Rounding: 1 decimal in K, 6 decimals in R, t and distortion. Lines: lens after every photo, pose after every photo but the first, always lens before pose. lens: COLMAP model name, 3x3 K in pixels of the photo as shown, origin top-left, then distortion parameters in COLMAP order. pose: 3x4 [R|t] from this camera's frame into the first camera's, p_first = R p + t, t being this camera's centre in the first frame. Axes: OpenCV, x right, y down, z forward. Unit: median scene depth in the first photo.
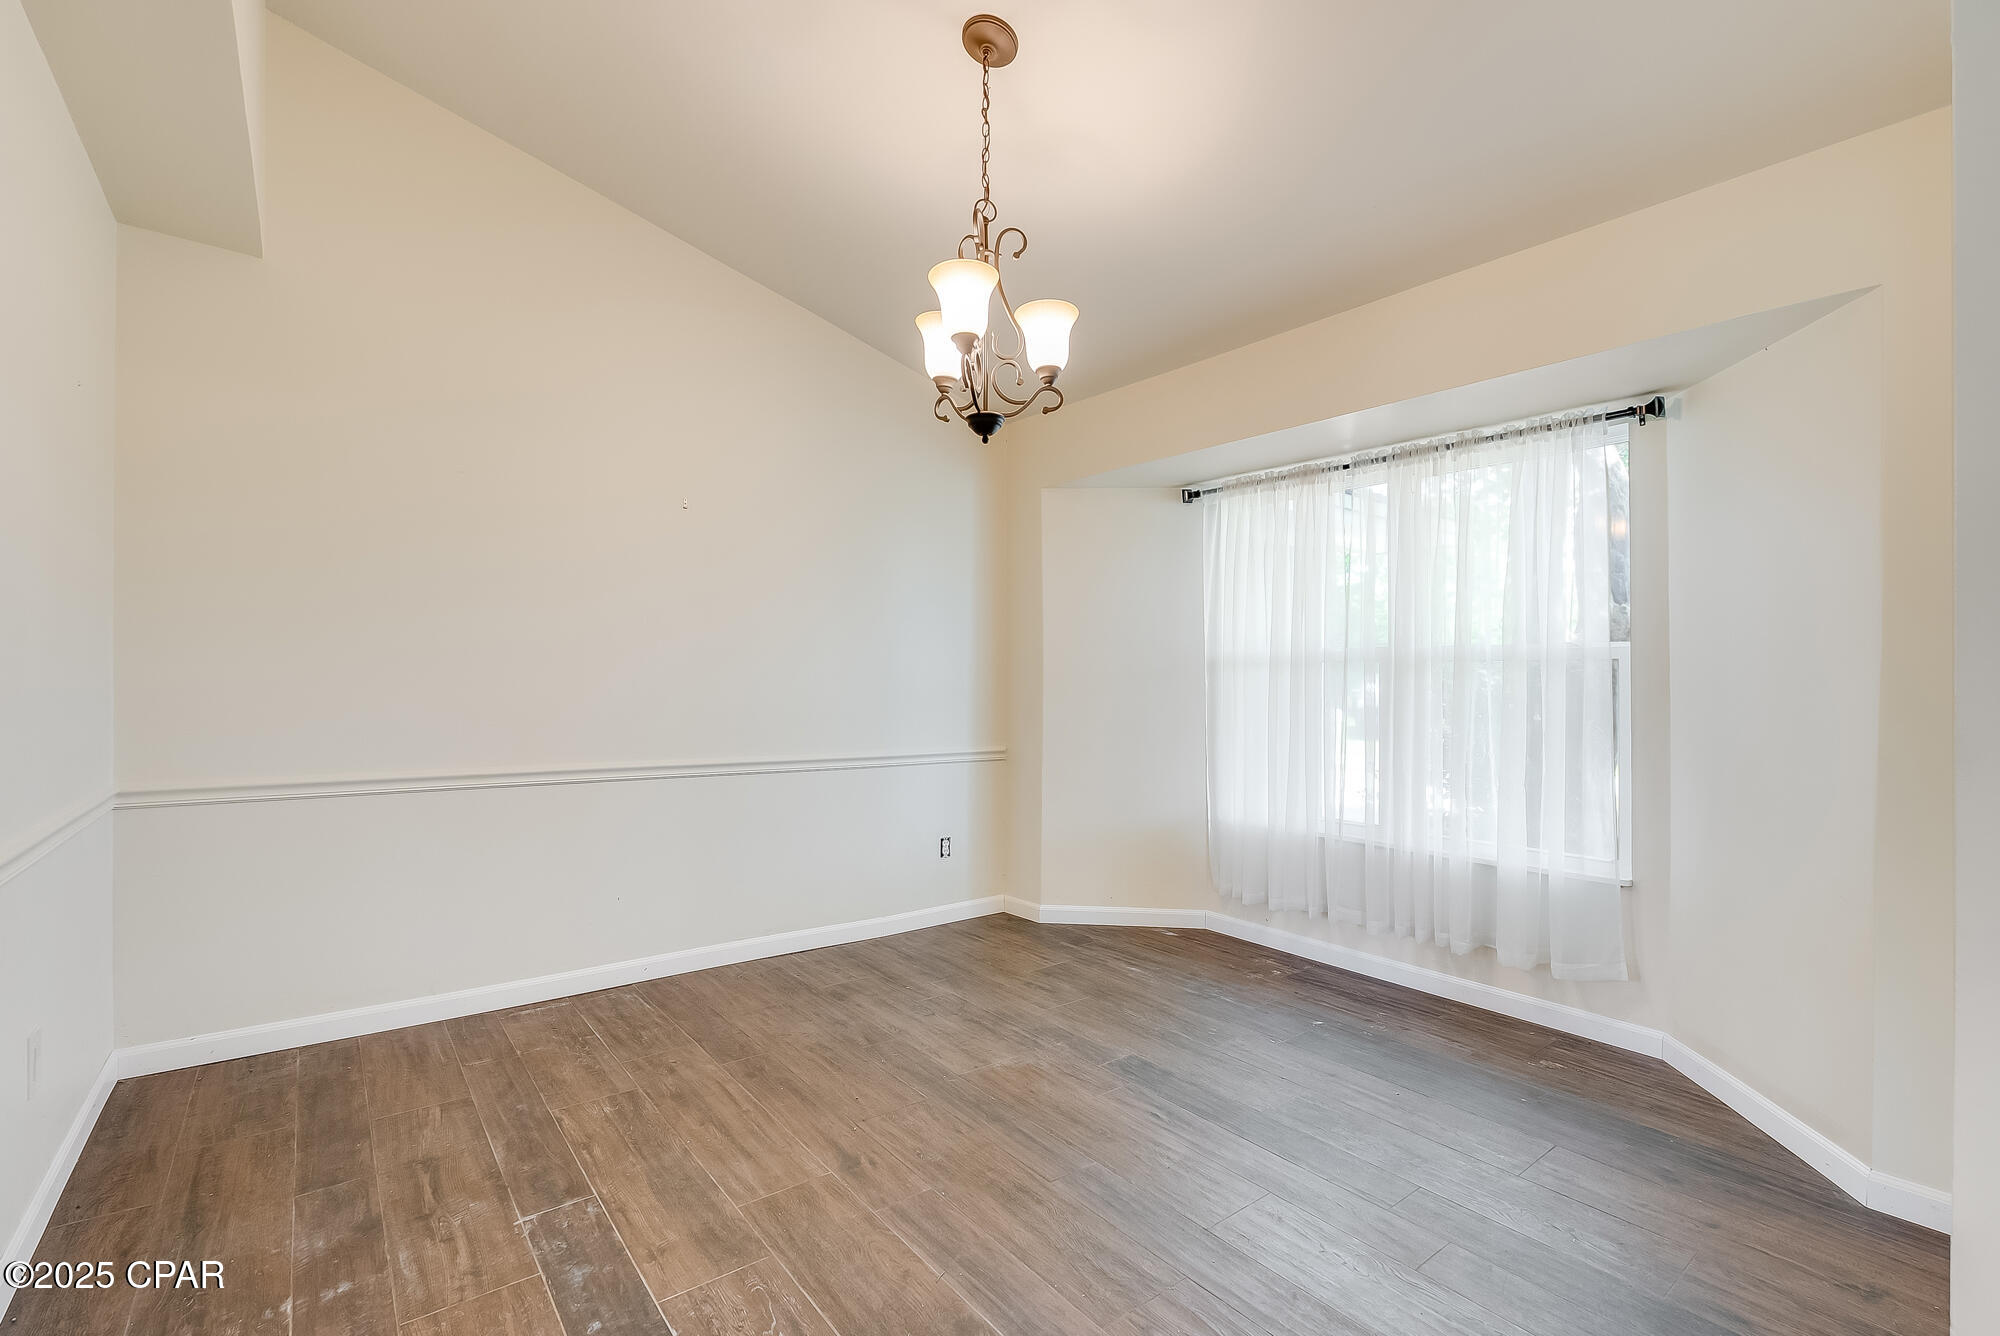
lens RADIAL K [[907.5, 0, 996.6], [0, 907.5, 671.1], [0, 0, 1]] dist [-0.001632, -0.000055]
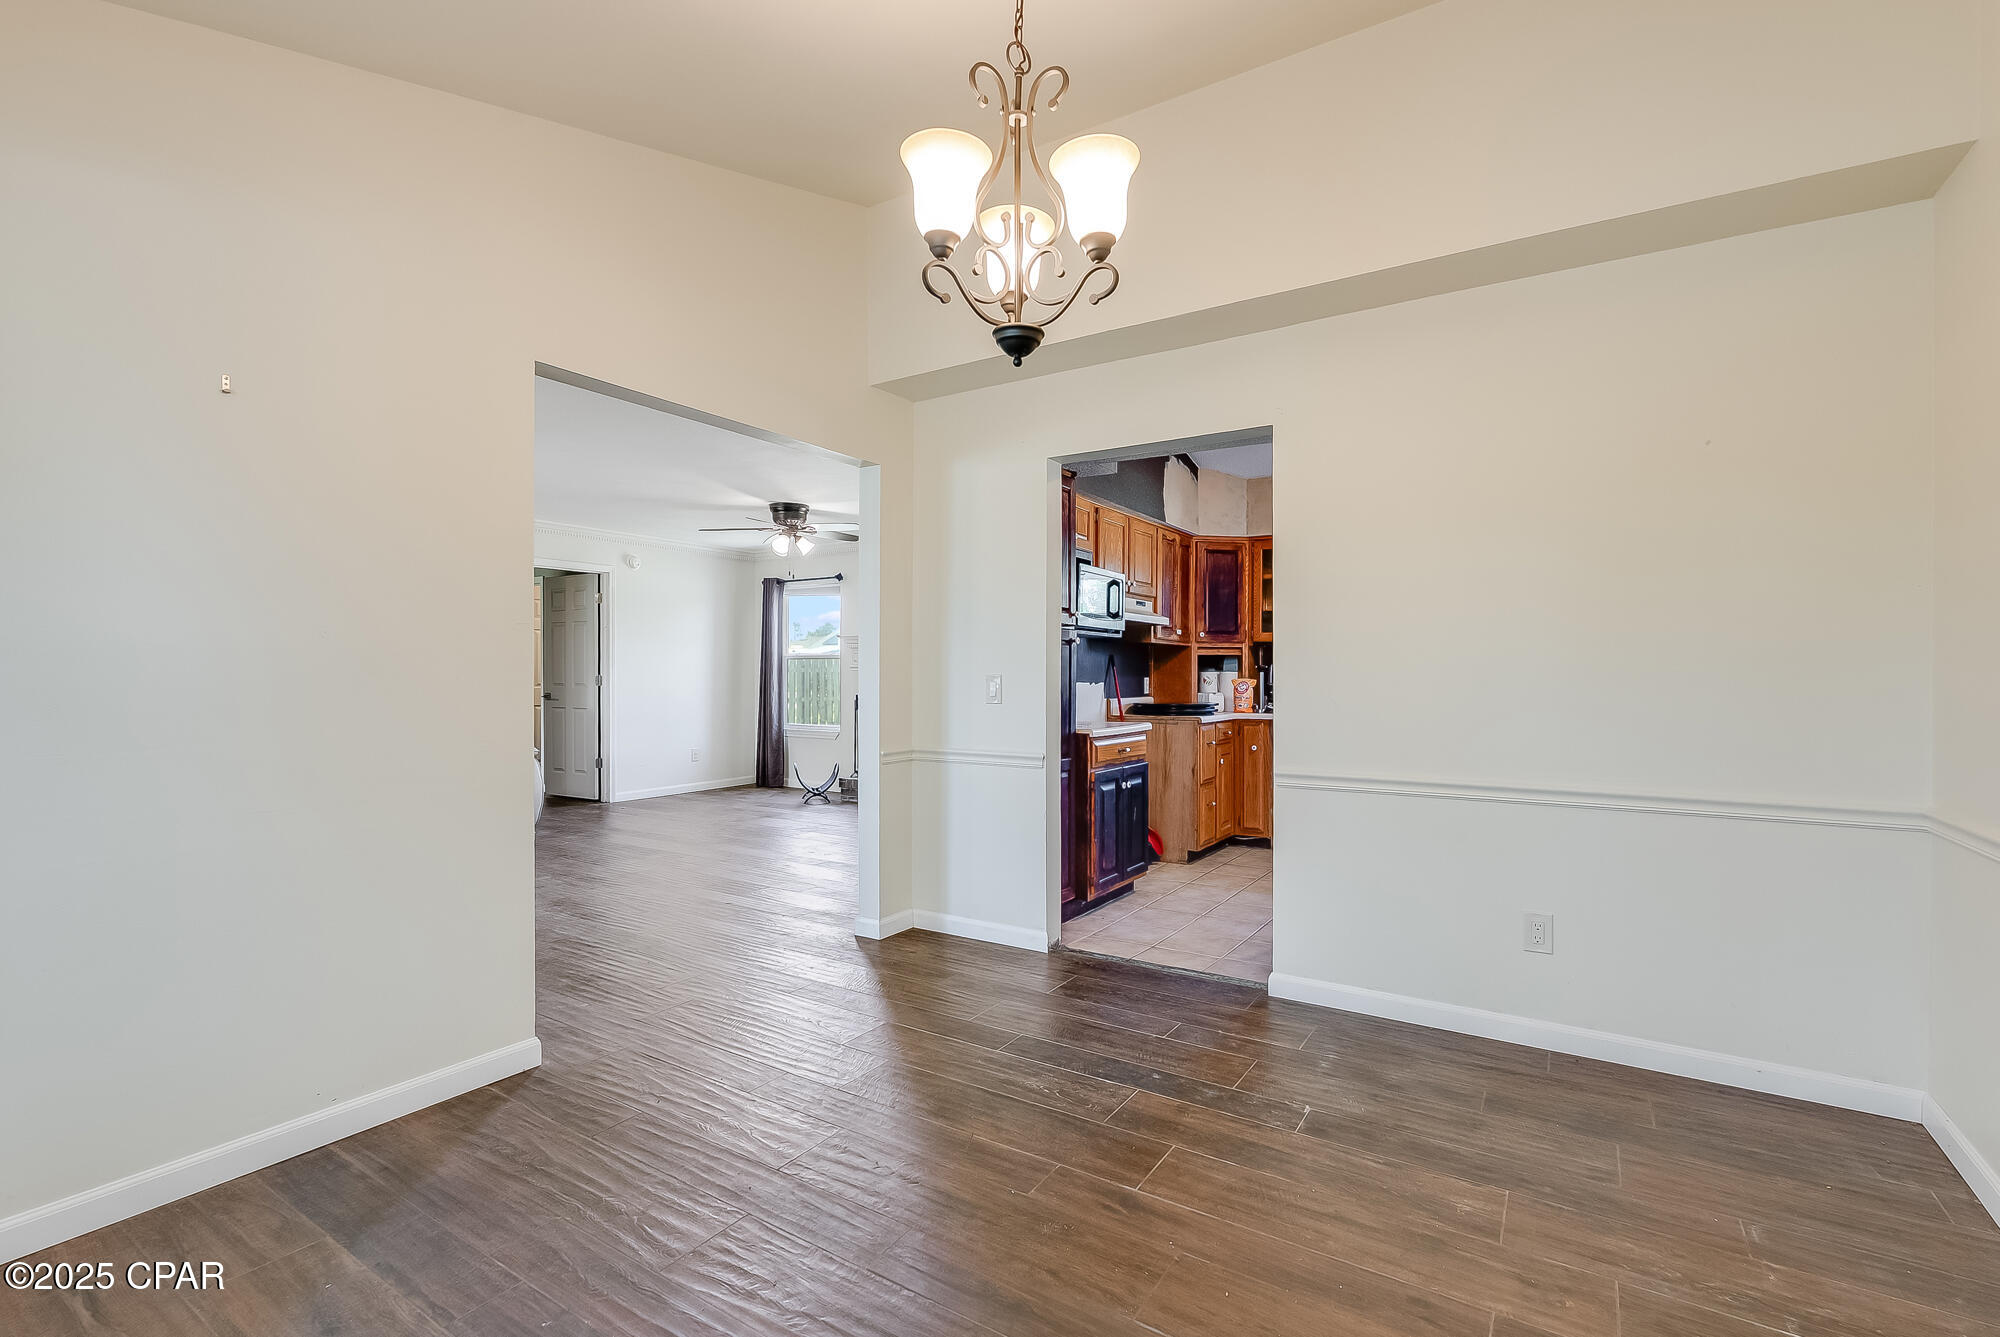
lens RADIAL K [[907.5, 0, 996.6], [0, 907.5, 671.6], [0, 0, 1]] dist [-0.001632, -0.000055]
pose [[-0.946982, -0.019003, -0.320725, 0.268615], [-0.015387, 0.999786, -0.013806, 0.018091], [0.320919, -0.008138, -0.947072, 1.813681]]
